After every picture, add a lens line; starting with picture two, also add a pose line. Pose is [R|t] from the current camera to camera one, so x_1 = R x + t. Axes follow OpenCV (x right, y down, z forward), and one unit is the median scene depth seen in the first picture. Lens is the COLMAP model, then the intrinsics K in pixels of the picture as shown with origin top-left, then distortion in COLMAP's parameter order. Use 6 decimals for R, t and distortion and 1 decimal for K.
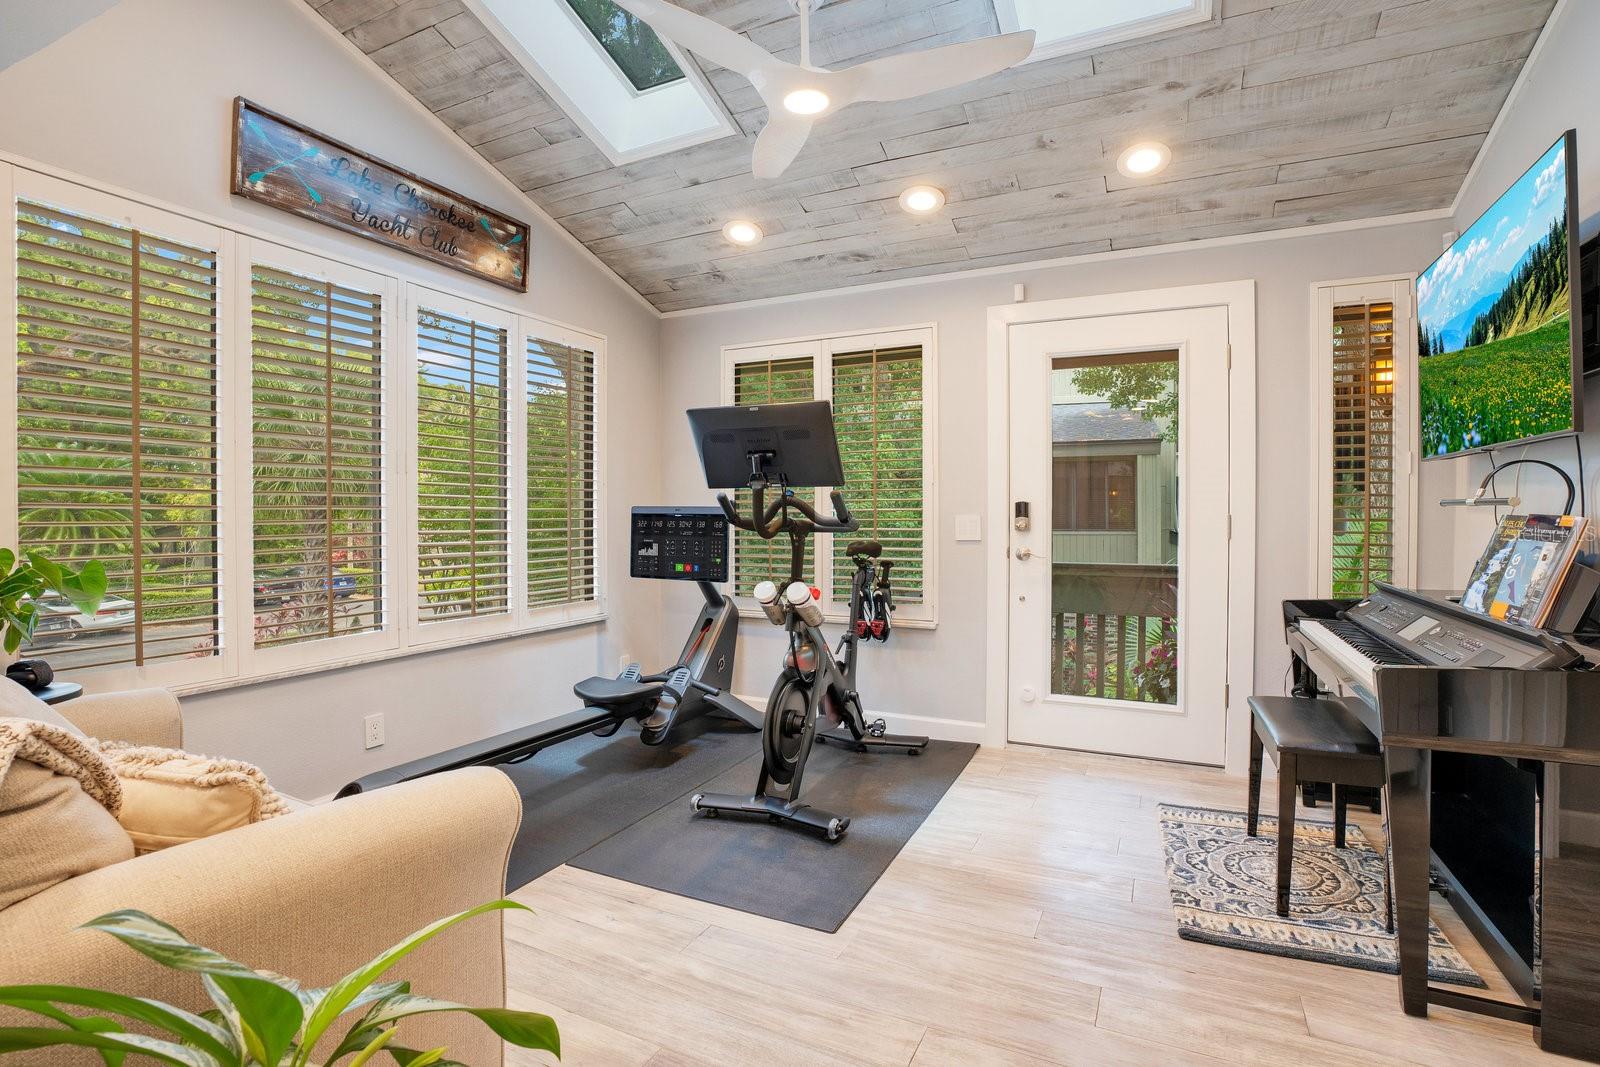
lens RADIAL K [[754.2, 0, 796.3], [0, 754.2, 525.4], [0, 0, 1]] dist [-0.057713, 0.027345]
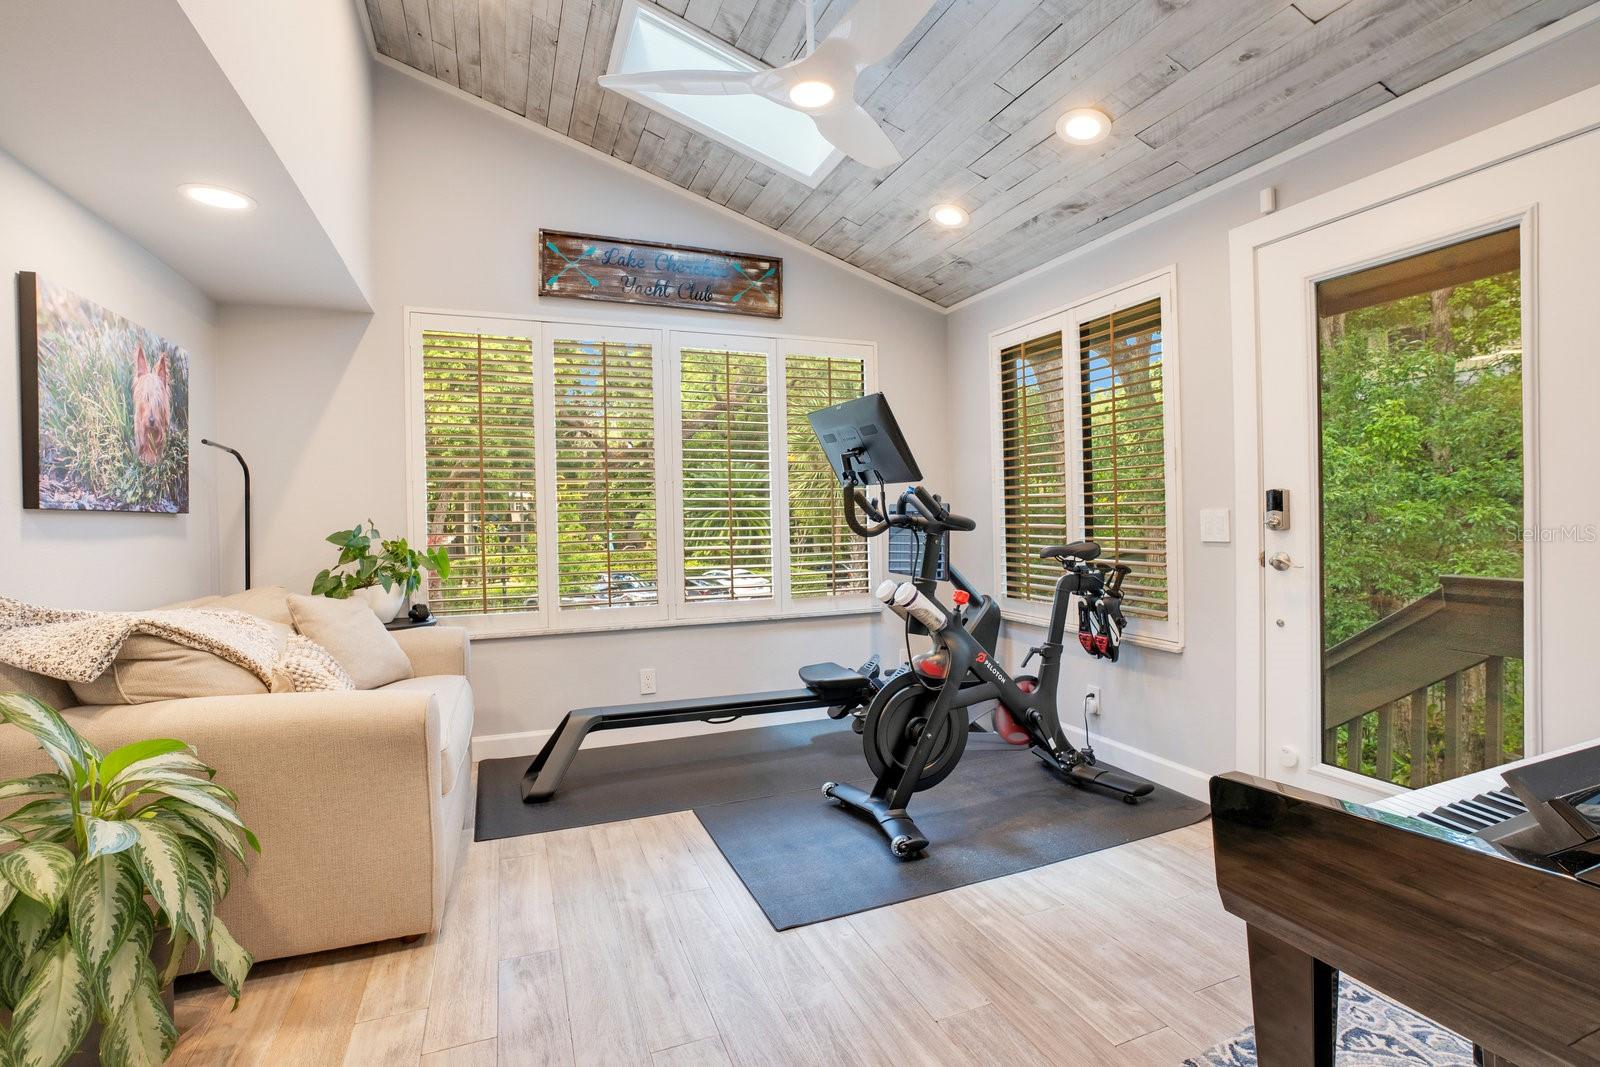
lens RADIAL K [[755.8, 0, 801.5], [0, 755.8, 529.1], [0, 0, 1]] dist [-0.058563, 0.037447]
pose [[0.751549, 0.004055, -0.659664, 0.433246], [0.003808, 0.999938, 0.010485, -0.002371], [0.659666, -0.010392, 0.751487, 0.160452]]
